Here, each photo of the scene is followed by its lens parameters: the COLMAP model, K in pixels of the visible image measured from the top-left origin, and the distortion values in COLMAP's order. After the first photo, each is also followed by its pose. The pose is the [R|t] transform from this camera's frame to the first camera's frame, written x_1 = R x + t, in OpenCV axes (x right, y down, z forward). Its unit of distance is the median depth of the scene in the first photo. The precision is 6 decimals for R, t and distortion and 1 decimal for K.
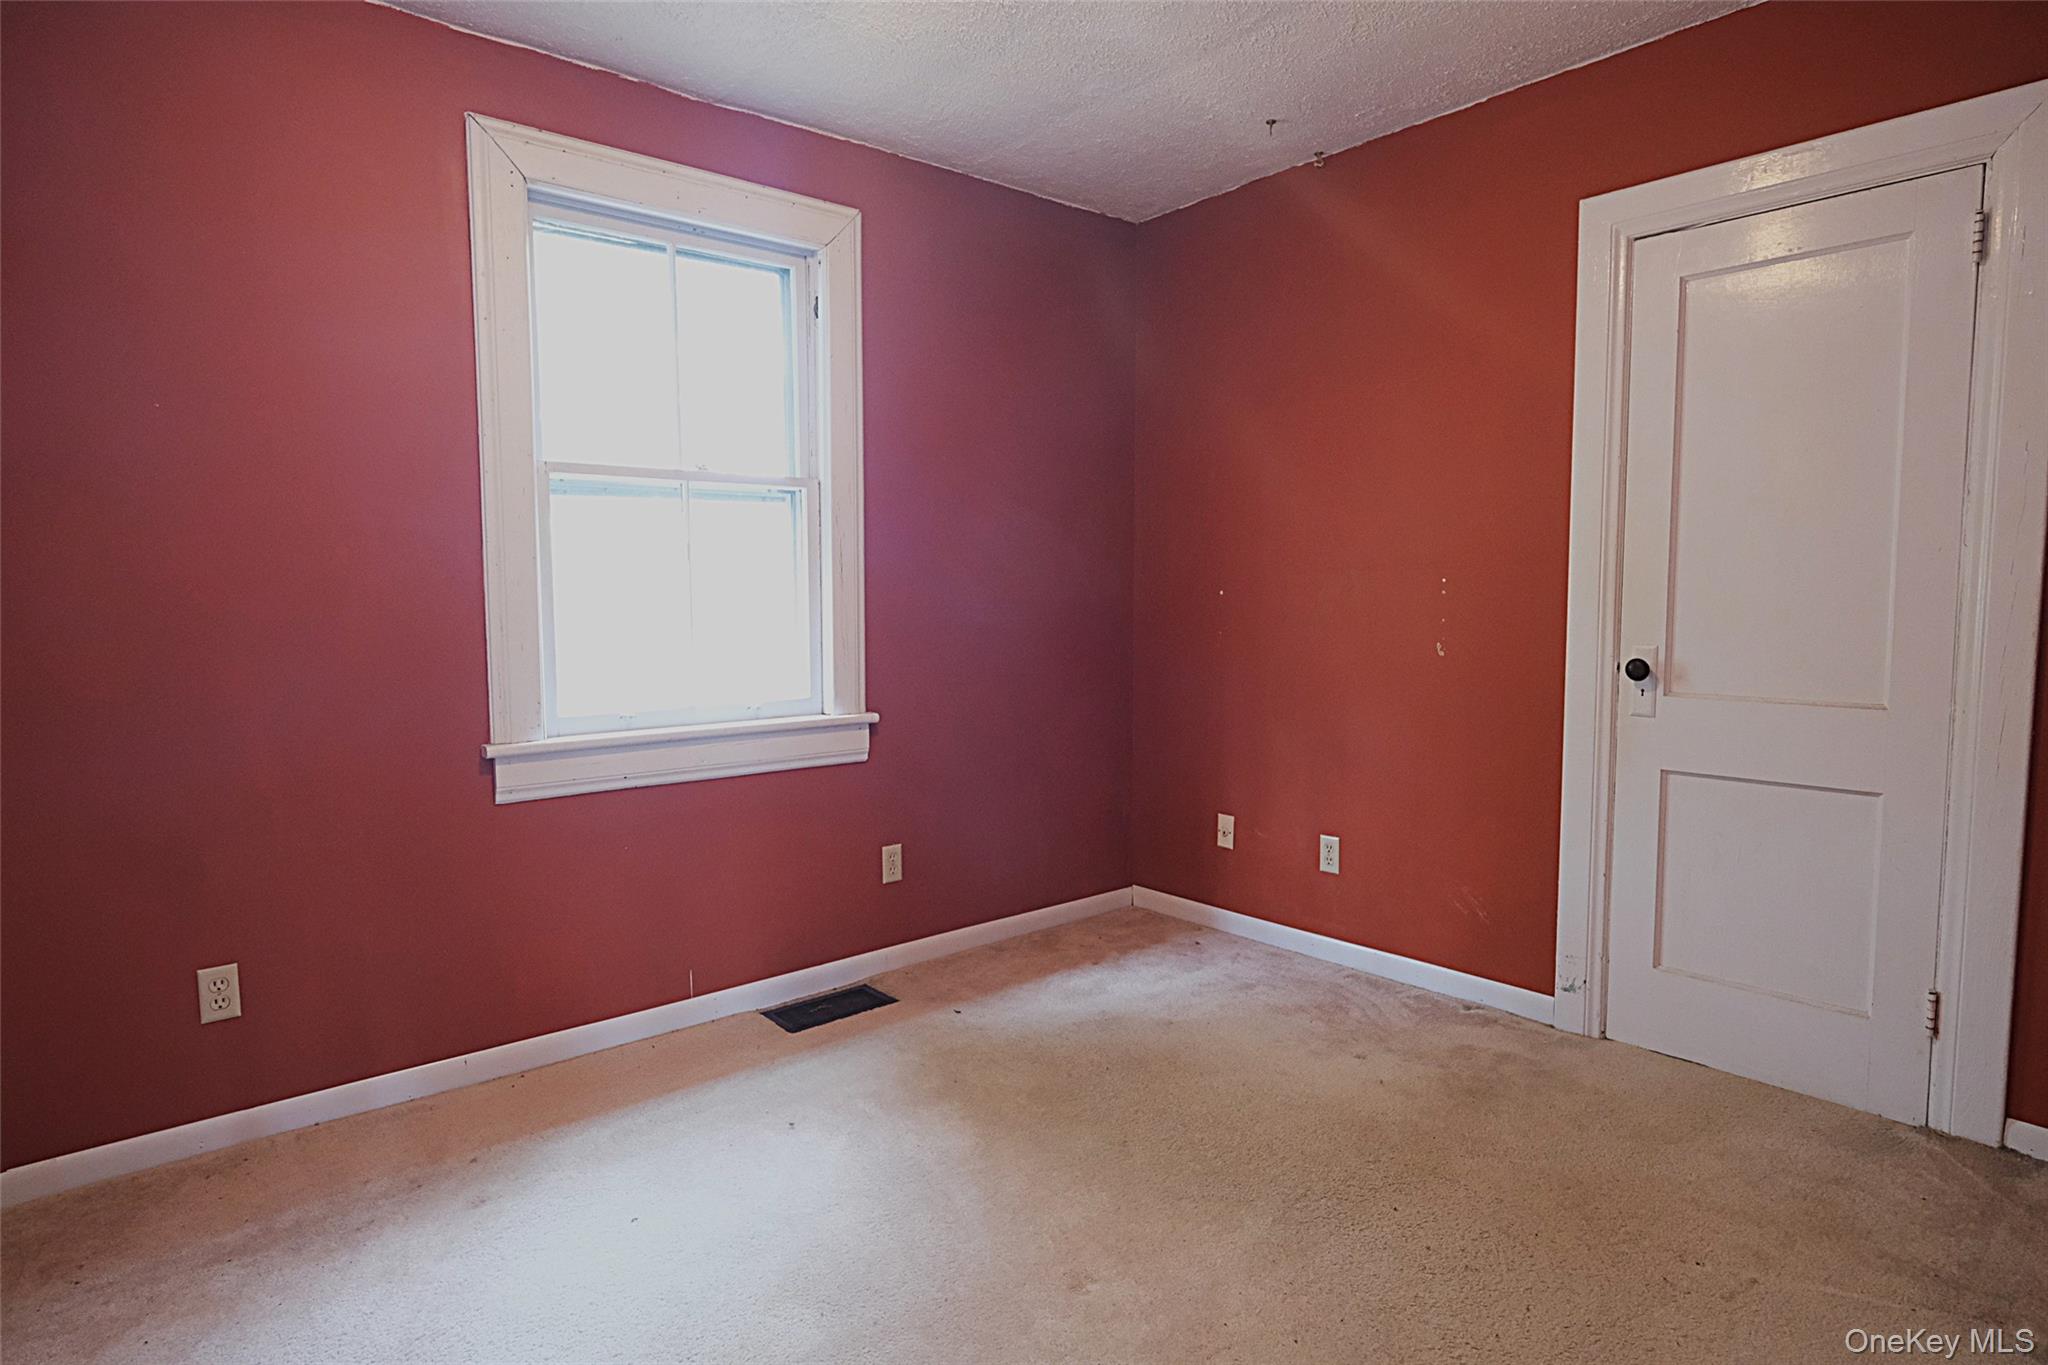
lens RADIAL K [[1114.6, 0, 1024.0], [0, 1114.6, 682.5], [0, 0, 1]] dist [0.001326, -0.001405]
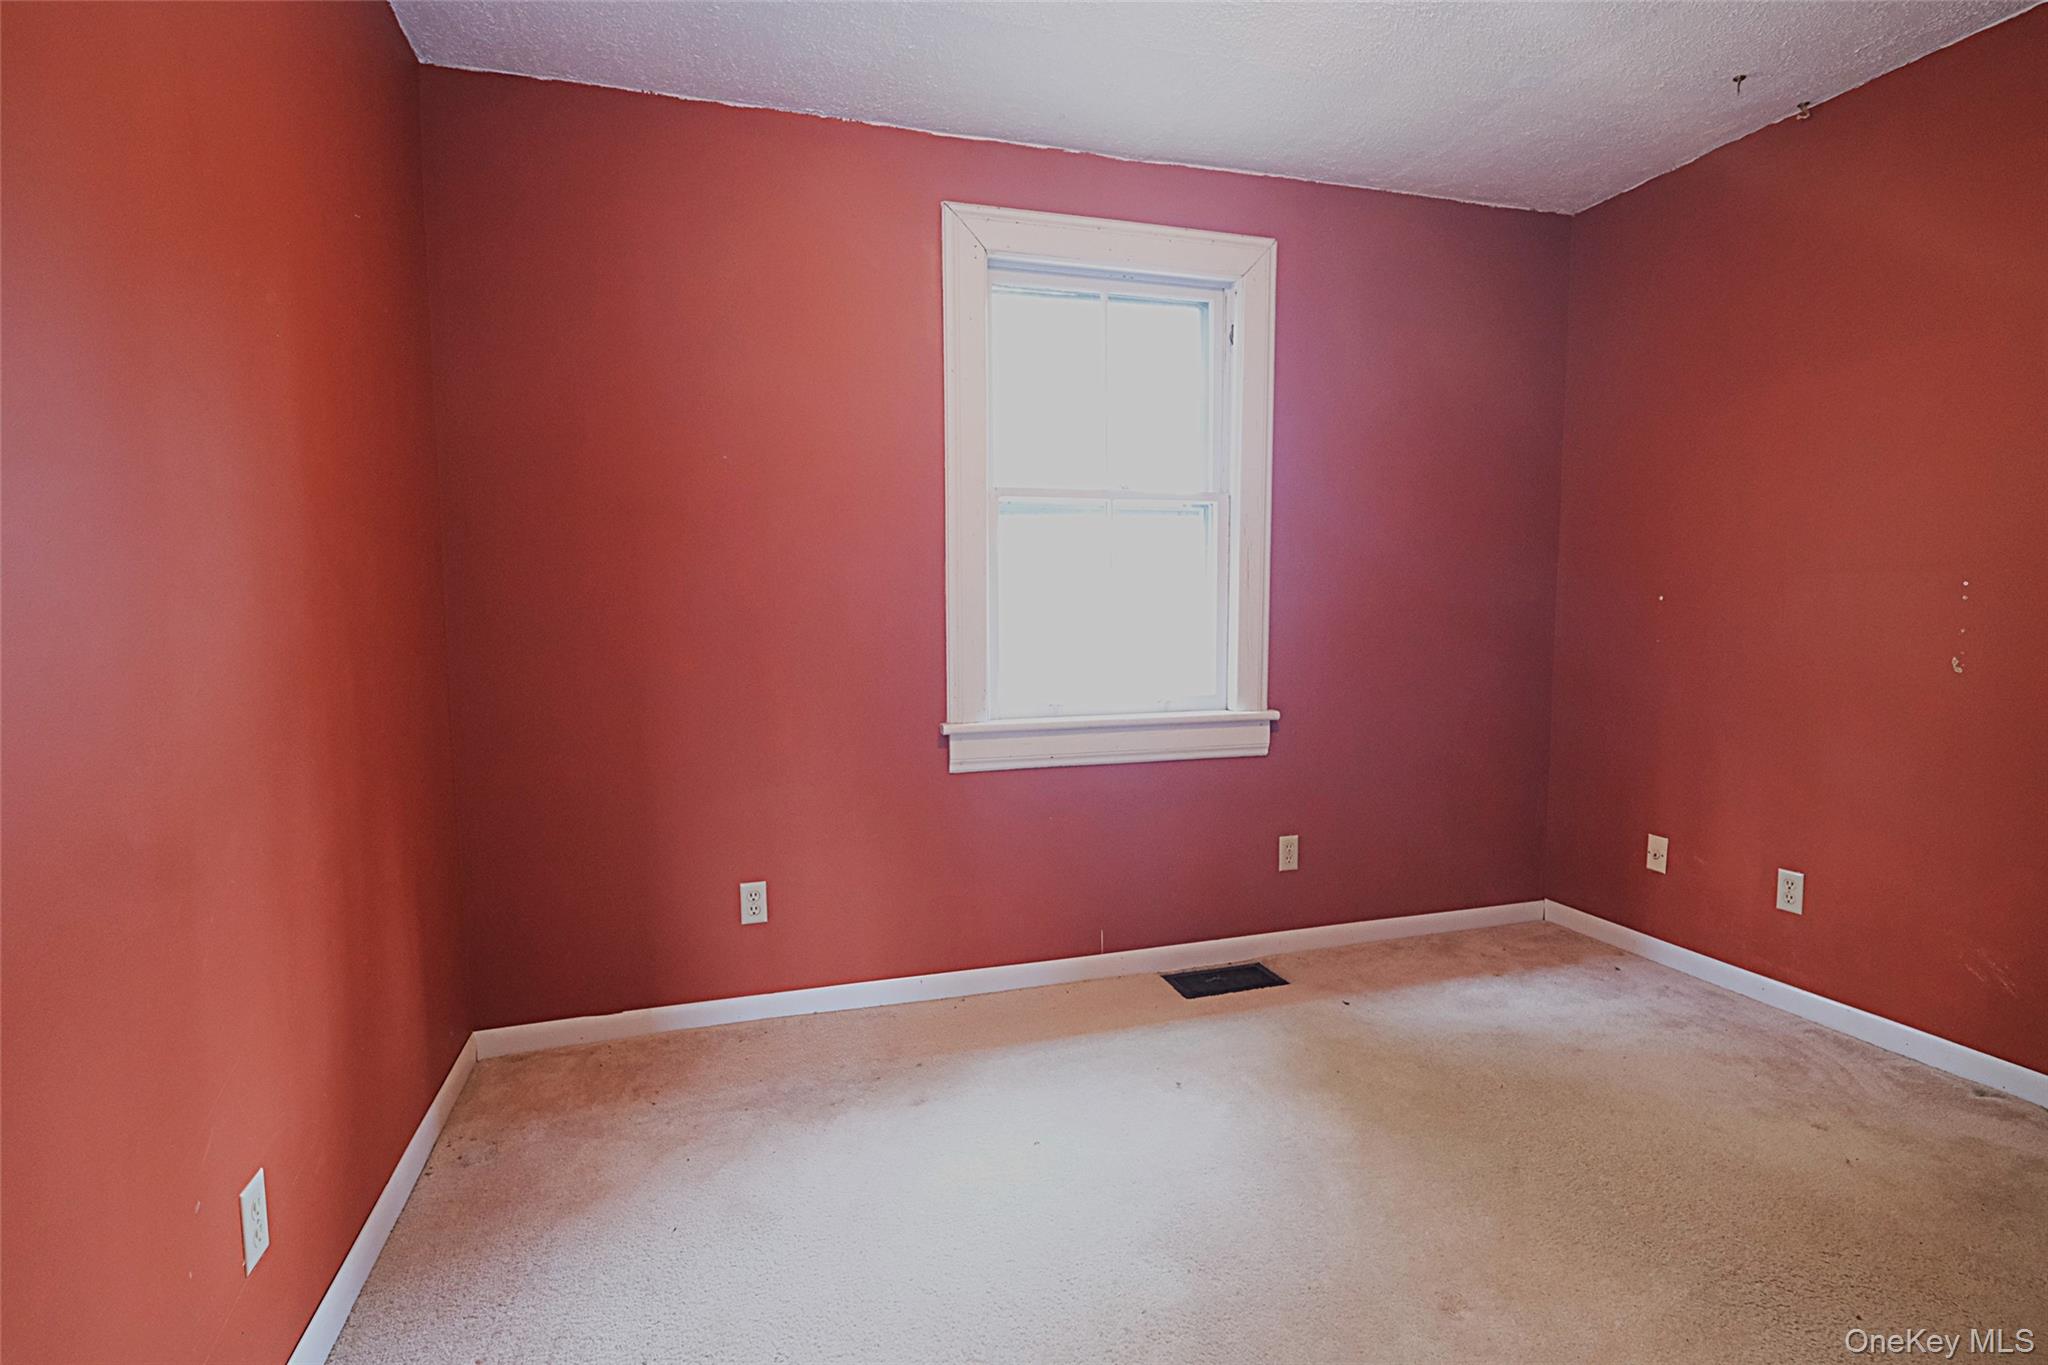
lens RADIAL K [[996.2, 0, 1024.0], [0, 996.2, 682.5], [0, 0, 1]] dist [-0.005023, -0.000257]
pose [[0.920458, 0.032713, -0.389469, 0.015743], [-0.031279, 0.999460, 0.010024, -0.002168], [0.389587, 0.002955, 0.920985, 0.032401]]
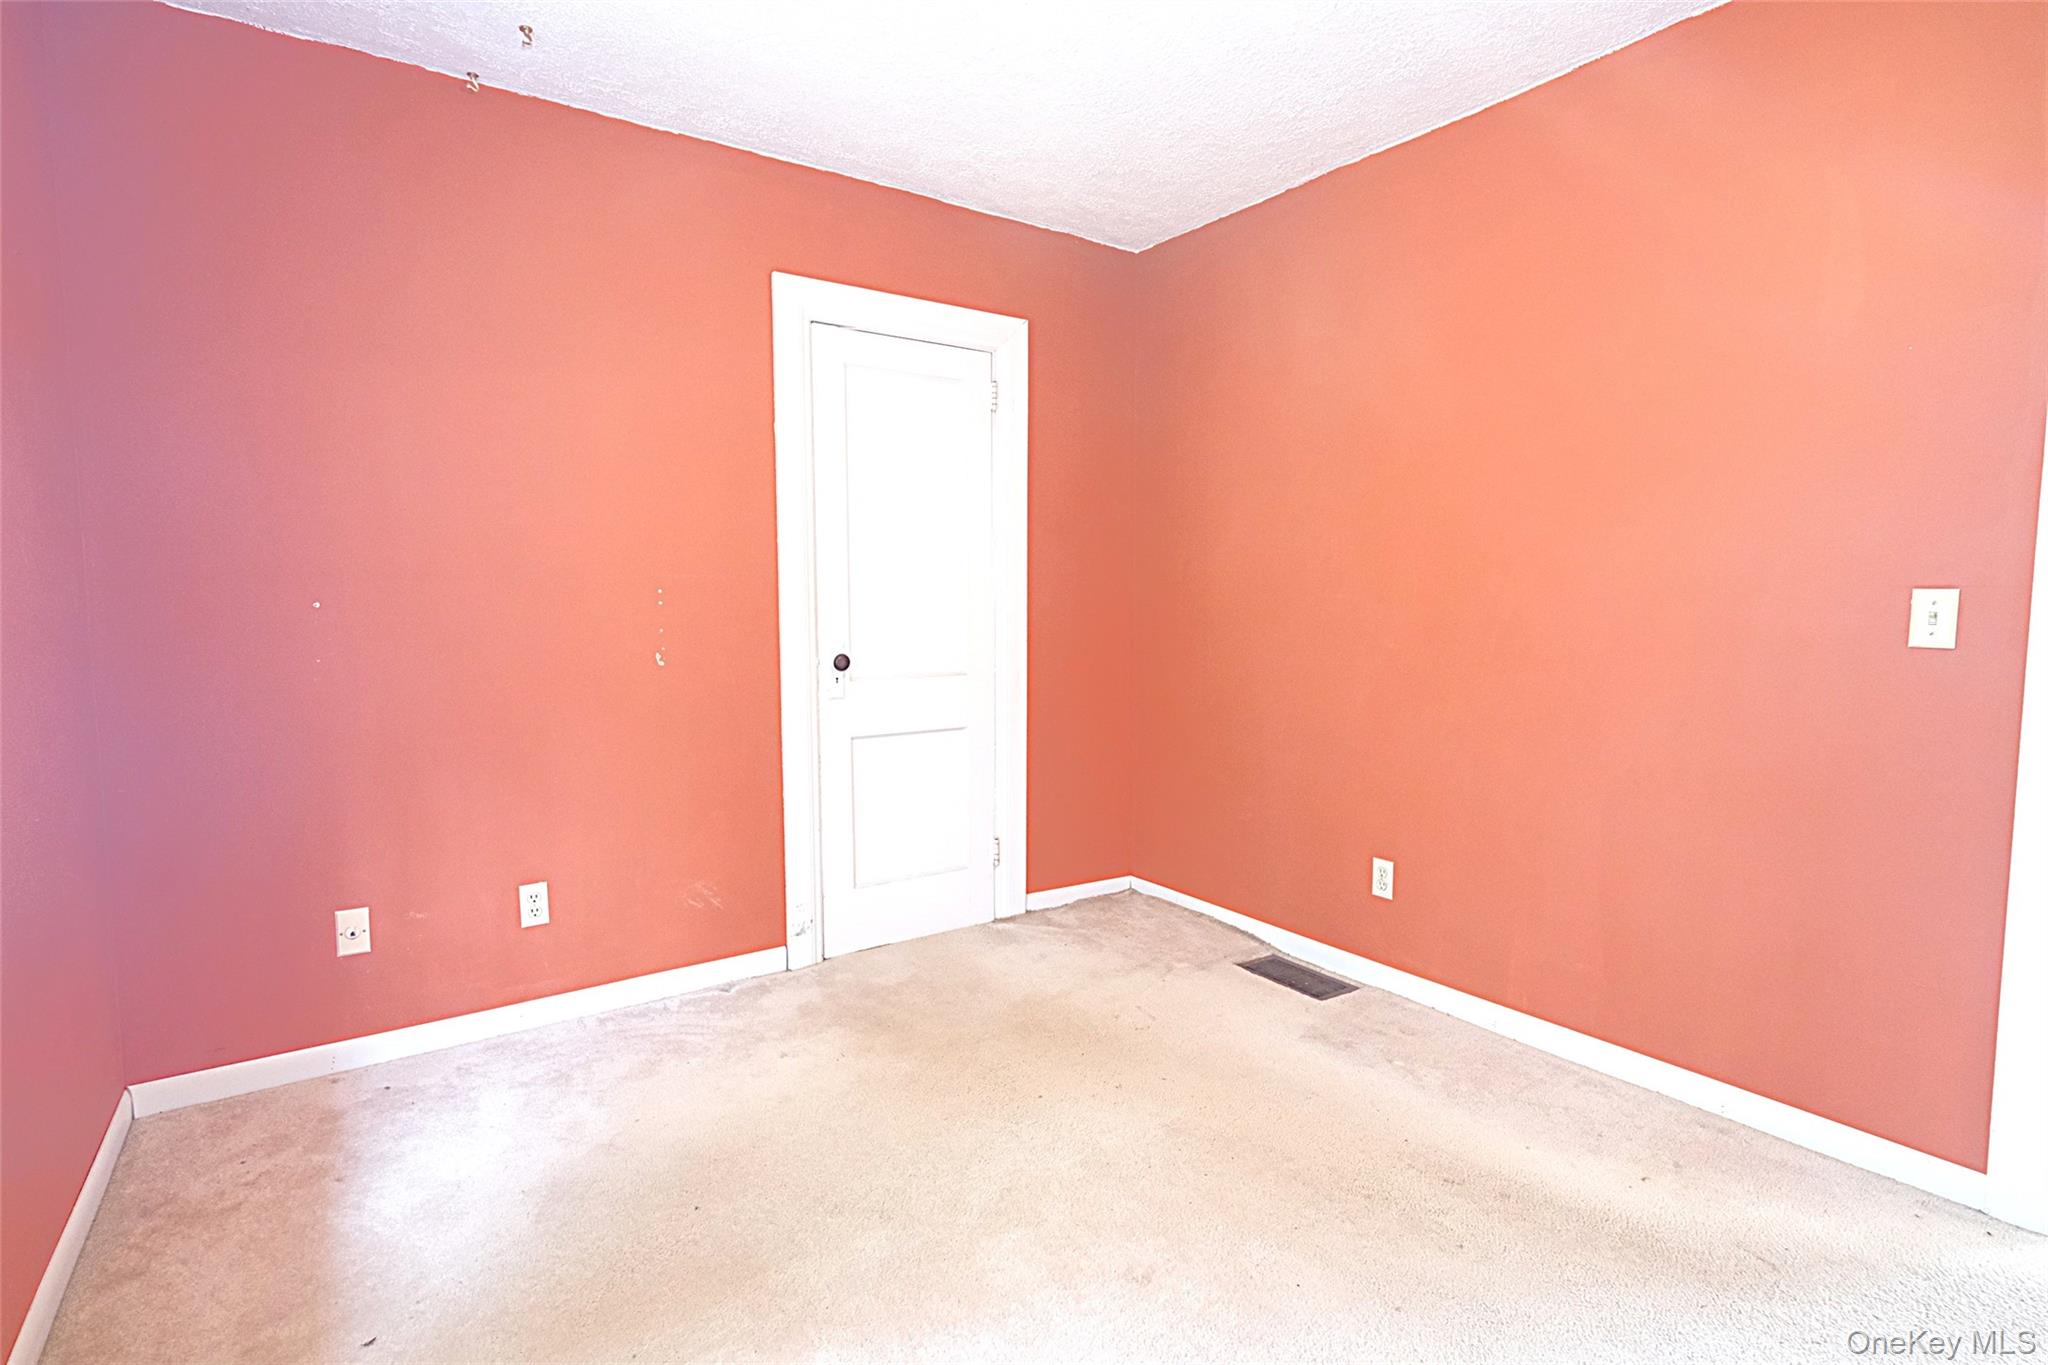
lens RADIAL K [[998.6, 0, 1024.0], [0, 998.6, 682.5], [0, 0, 1]] dist [-0.000238, -0.000174]
pose [[0.098403, -0.079181, 0.991992, -0.518638], [0.084993, 0.993856, 0.070899, -0.047522], [-0.991511, 0.077336, 0.104528, 0.610509]]
